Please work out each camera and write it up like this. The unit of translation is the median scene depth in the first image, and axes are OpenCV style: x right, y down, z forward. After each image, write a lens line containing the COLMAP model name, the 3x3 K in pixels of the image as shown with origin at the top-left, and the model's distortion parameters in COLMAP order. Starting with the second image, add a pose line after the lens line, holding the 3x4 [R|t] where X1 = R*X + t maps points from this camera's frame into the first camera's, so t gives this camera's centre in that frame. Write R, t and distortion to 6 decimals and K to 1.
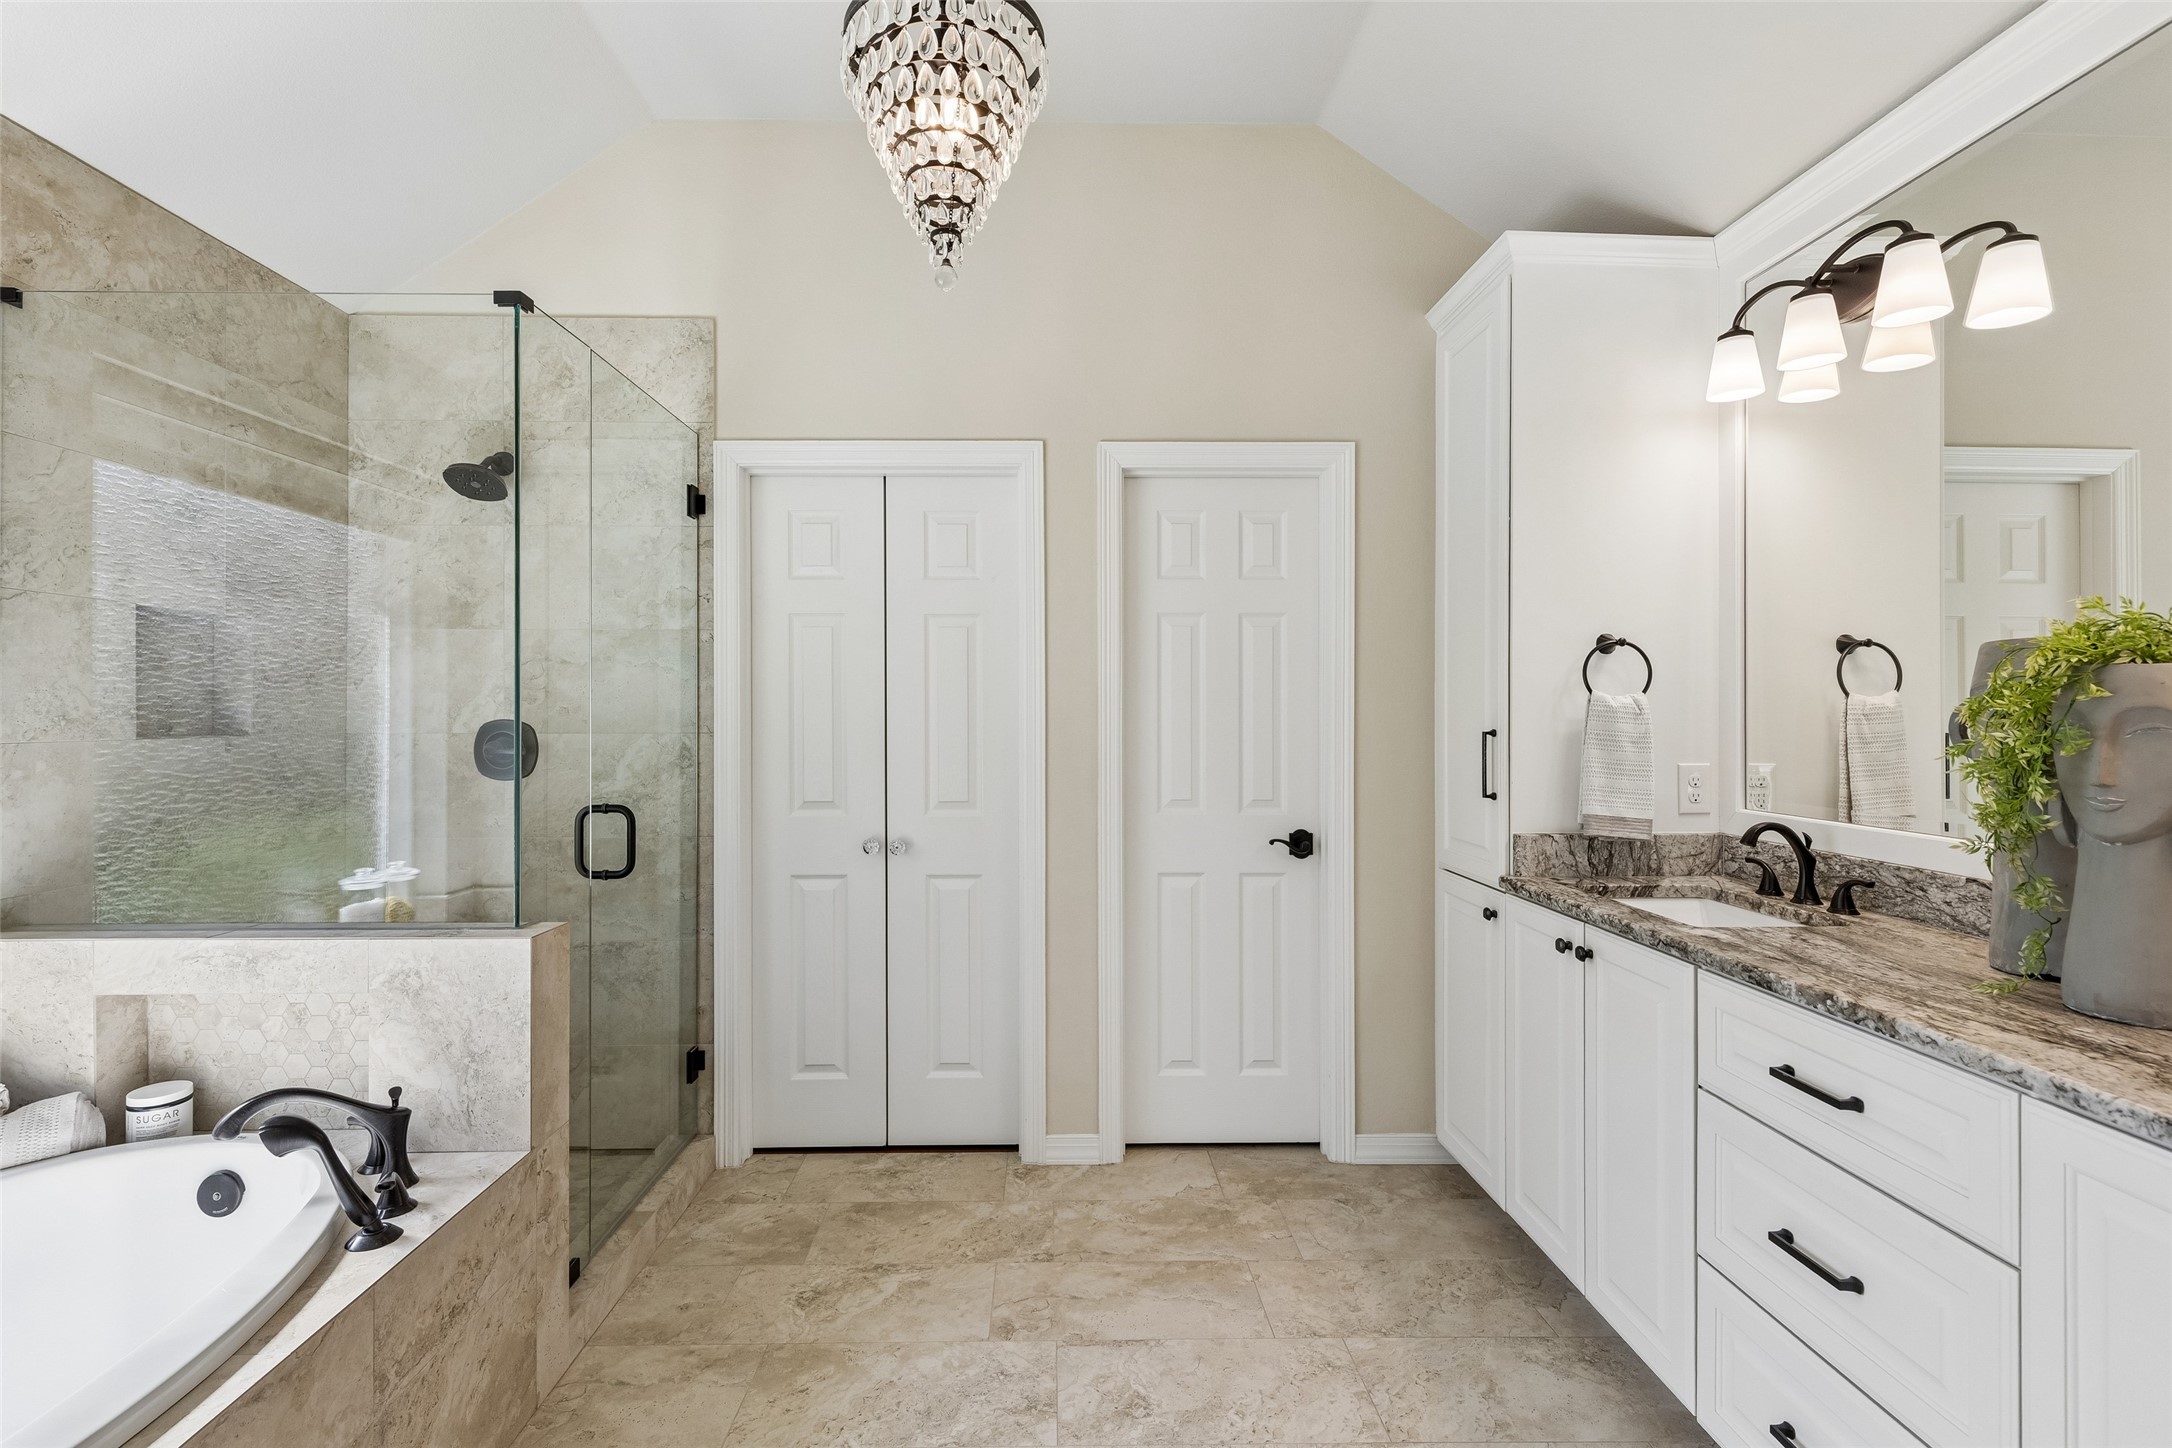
lens RADIAL K [[984.6, 0, 1076.3], [0, 984.6, 720.1], [0, 0, 1]] dist [0.011557, -0.002408]
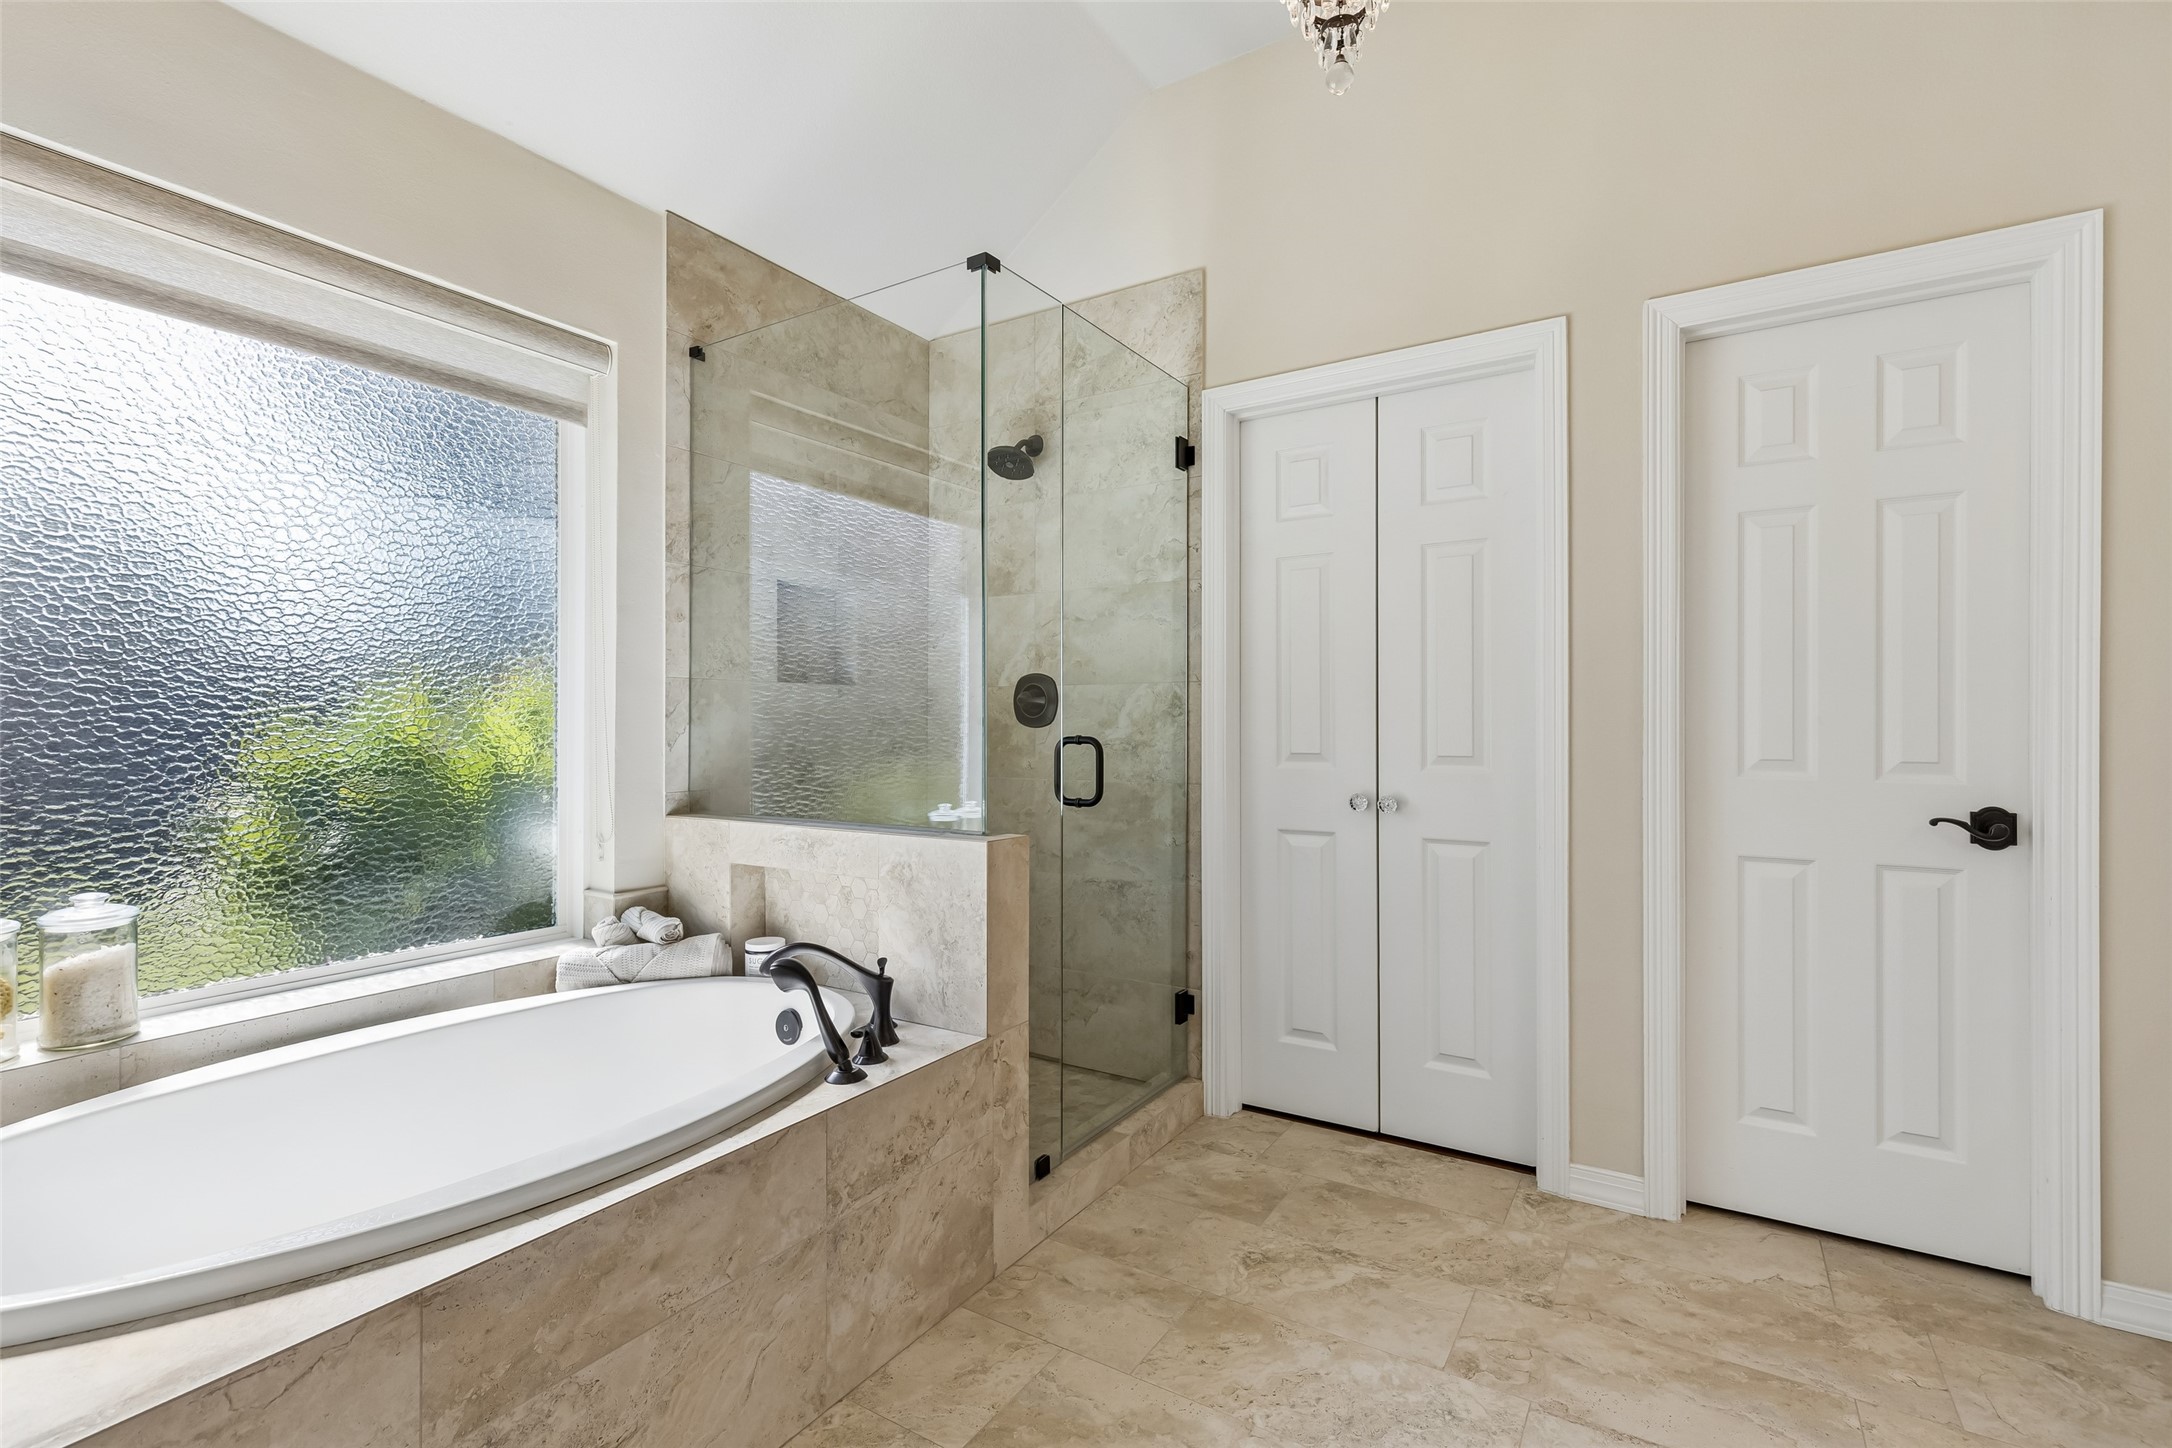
lens RADIAL K [[984.6, 0, 1083.9], [0, 984.6, 723.2], [0, 0, 1]] dist [0.011557, -0.002408]
pose [[0.840175, -0.000050, -0.542316, 0.086547], [0.000815, 0.999999, 0.001170, 0.061939], [0.542315, -0.001425, 0.840174, 0.104406]]
